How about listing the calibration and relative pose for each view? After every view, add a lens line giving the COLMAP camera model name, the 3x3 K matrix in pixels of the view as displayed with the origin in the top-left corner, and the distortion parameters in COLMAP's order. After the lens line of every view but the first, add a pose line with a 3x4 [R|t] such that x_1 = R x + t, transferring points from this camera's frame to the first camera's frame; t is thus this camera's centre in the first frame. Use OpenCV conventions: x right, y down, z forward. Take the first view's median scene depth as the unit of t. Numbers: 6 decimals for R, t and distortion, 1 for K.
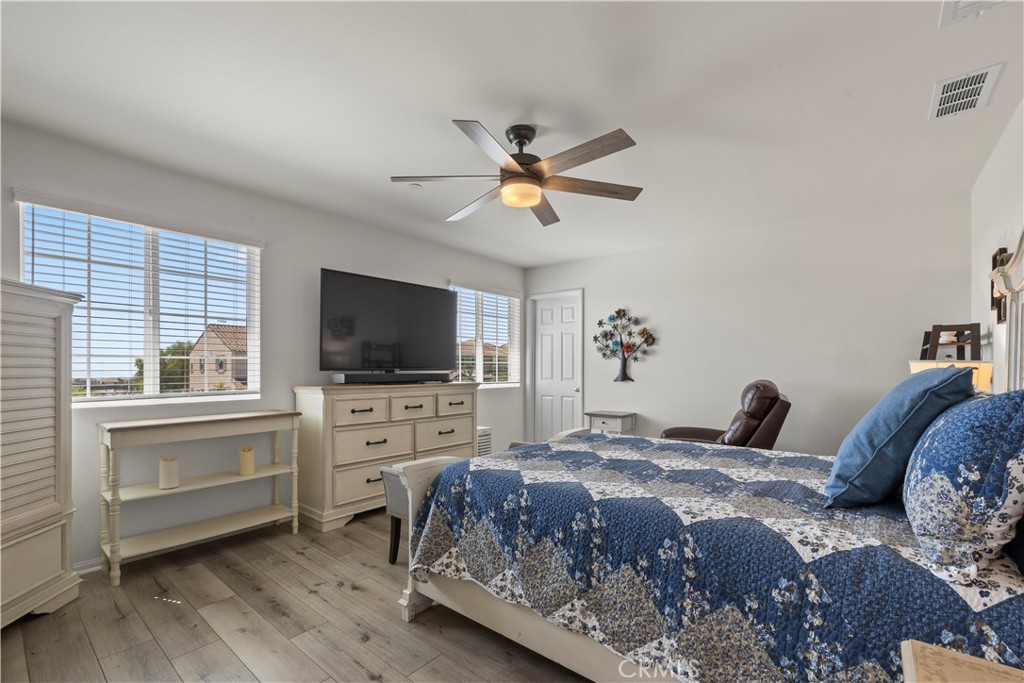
lens RADIAL K [[445.5, 0, 512.1], [0, 445.5, 378.0], [0, 0, 1]] dist [0.000347, 0.000111]
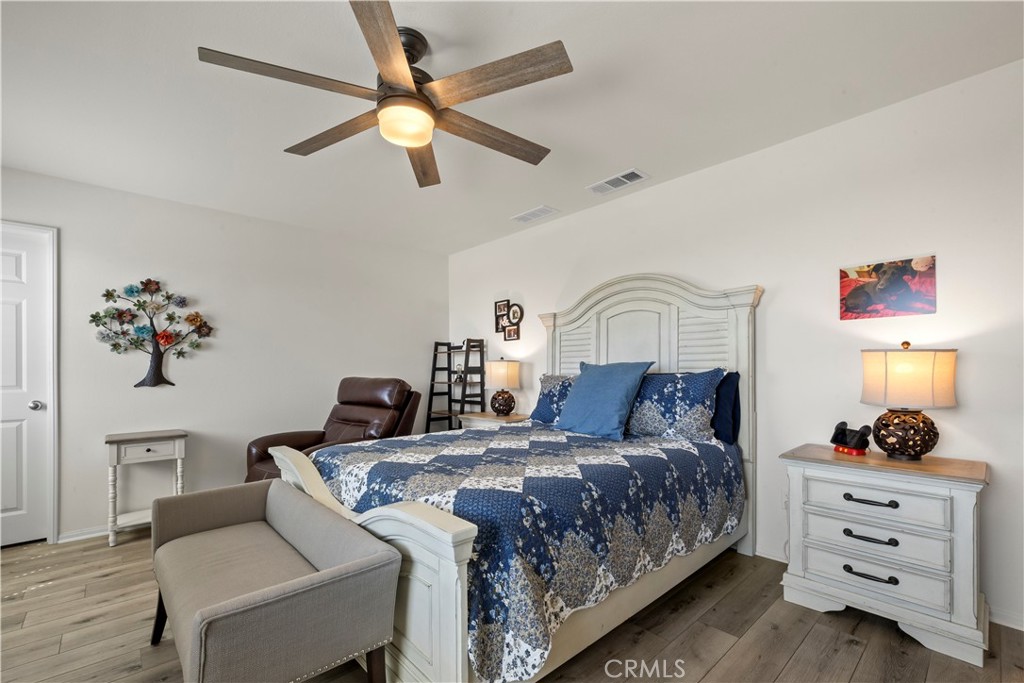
lens RADIAL K [[441.5, 0, 513.3], [0, 441.5, 373.2], [0, 0, 1]] dist [-0.001780, 0.000184]
pose [[0.139830, -0.013672, 0.990081, -0.347758], [0.030358, 0.999494, 0.009514, -0.002440], [-0.989710, 0.028727, 0.140175, 0.369993]]
